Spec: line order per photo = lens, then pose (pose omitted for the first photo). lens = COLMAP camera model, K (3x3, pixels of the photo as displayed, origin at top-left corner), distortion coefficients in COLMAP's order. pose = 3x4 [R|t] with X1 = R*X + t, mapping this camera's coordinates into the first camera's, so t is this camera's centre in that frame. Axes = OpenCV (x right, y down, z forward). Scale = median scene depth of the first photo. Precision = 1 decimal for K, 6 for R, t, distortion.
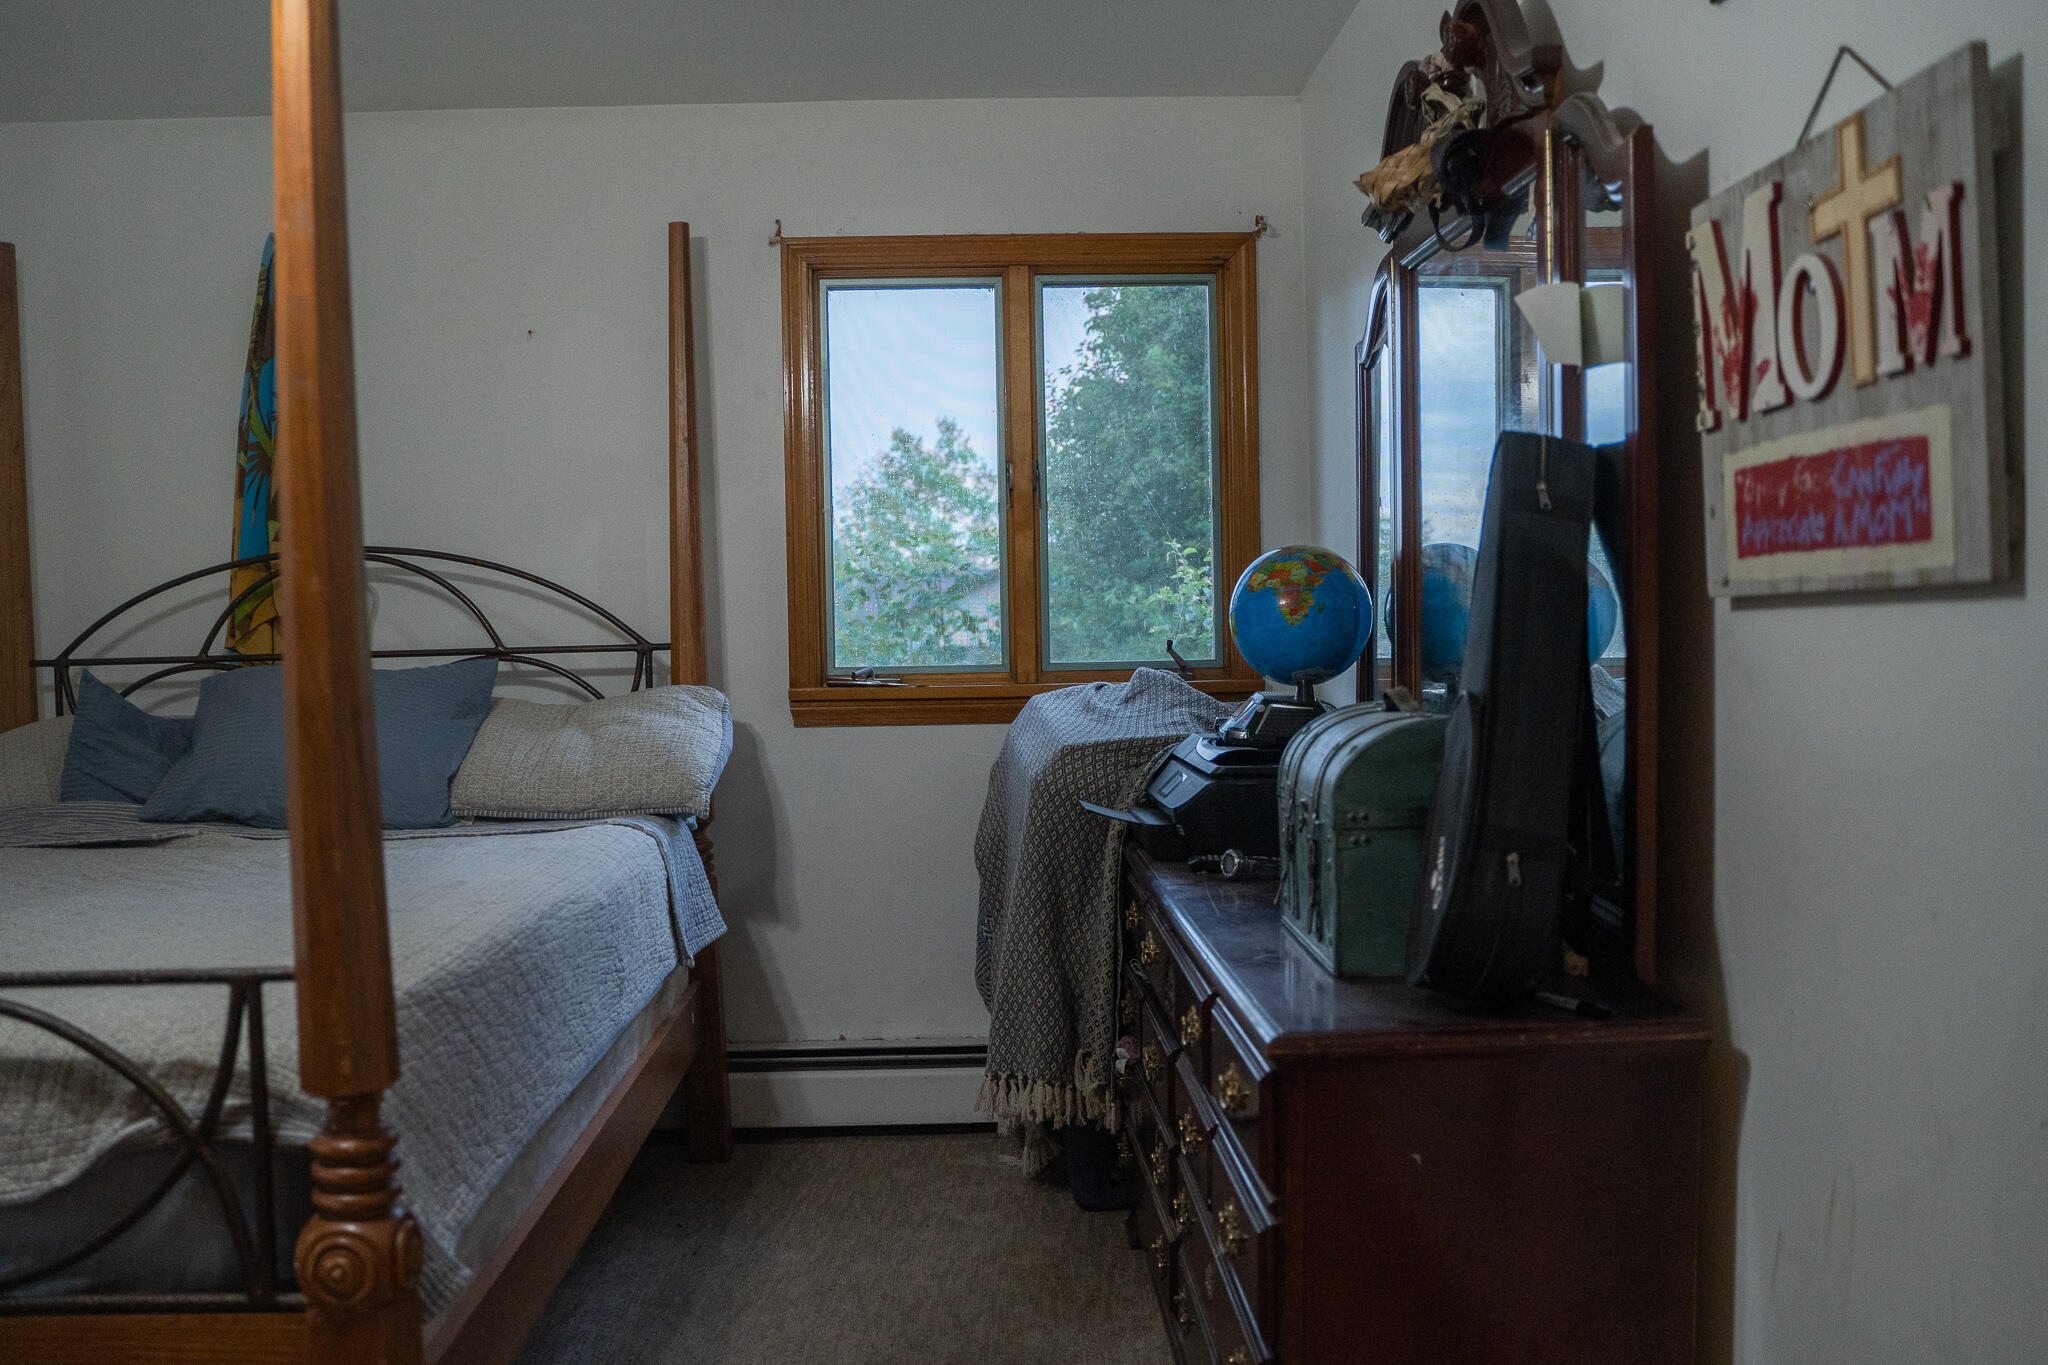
lens RADIAL K [[1706.4, 0, 1017.1], [0, 1706.4, 672.4], [0, 0, 1]] dist [-0.109017, 0.083812]
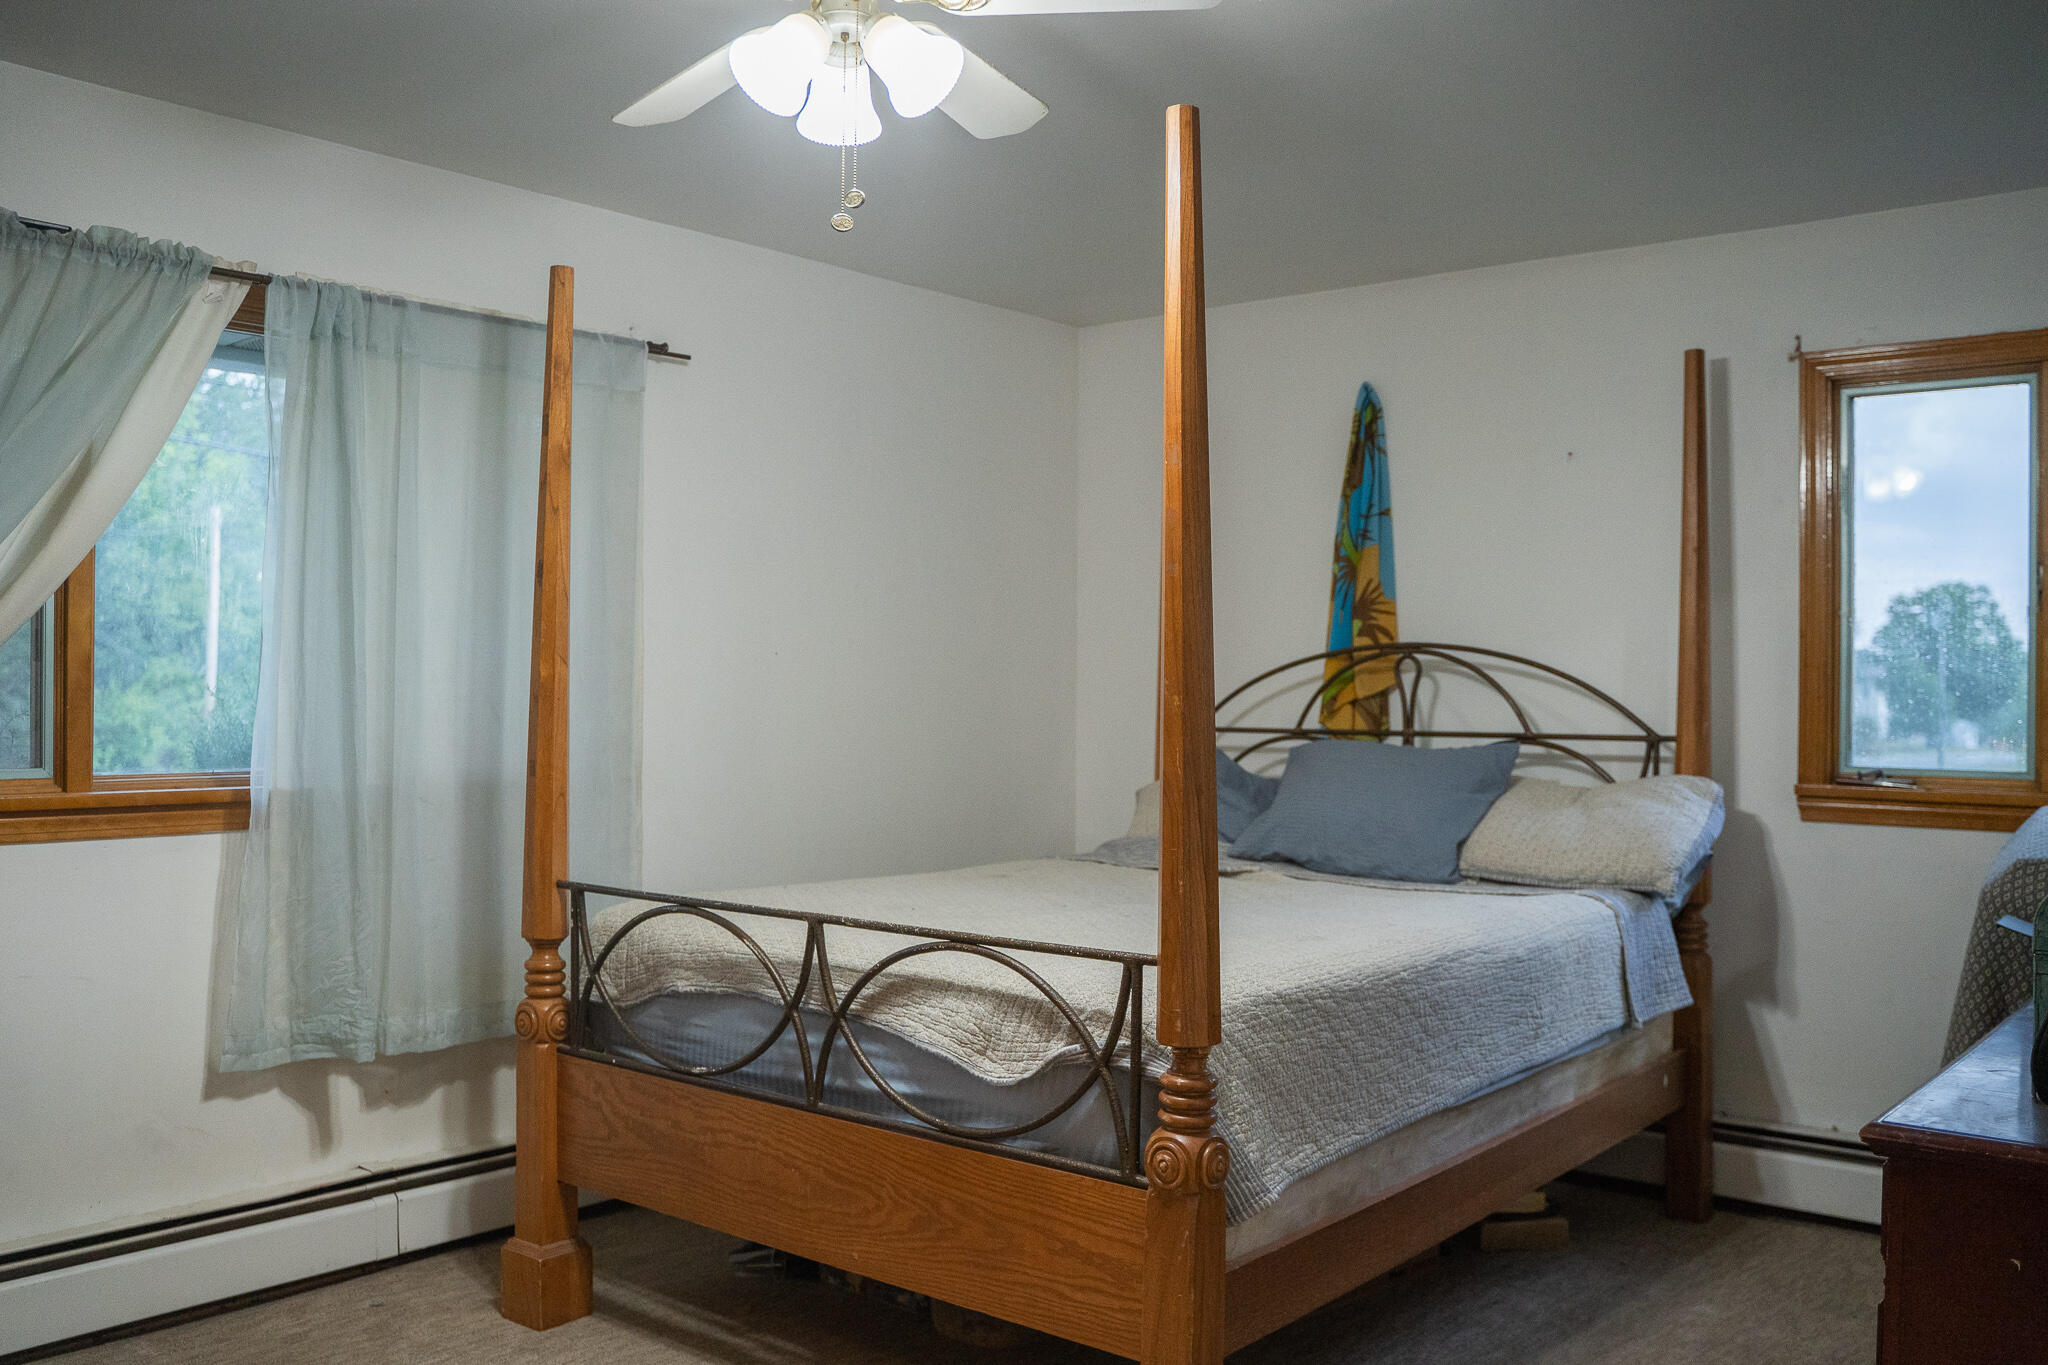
lens RADIAL K [[1706.4, 0, 1017.1], [0, 1706.4, 672.4], [0, 0, 1]] dist [-0.109017, 0.083812]
pose [[0.758776, 0.021331, -0.651002, 0.198223], [-0.046749, 0.998670, -0.021765, -0.016381], [0.649671, 0.046949, 0.758764, -0.106079]]
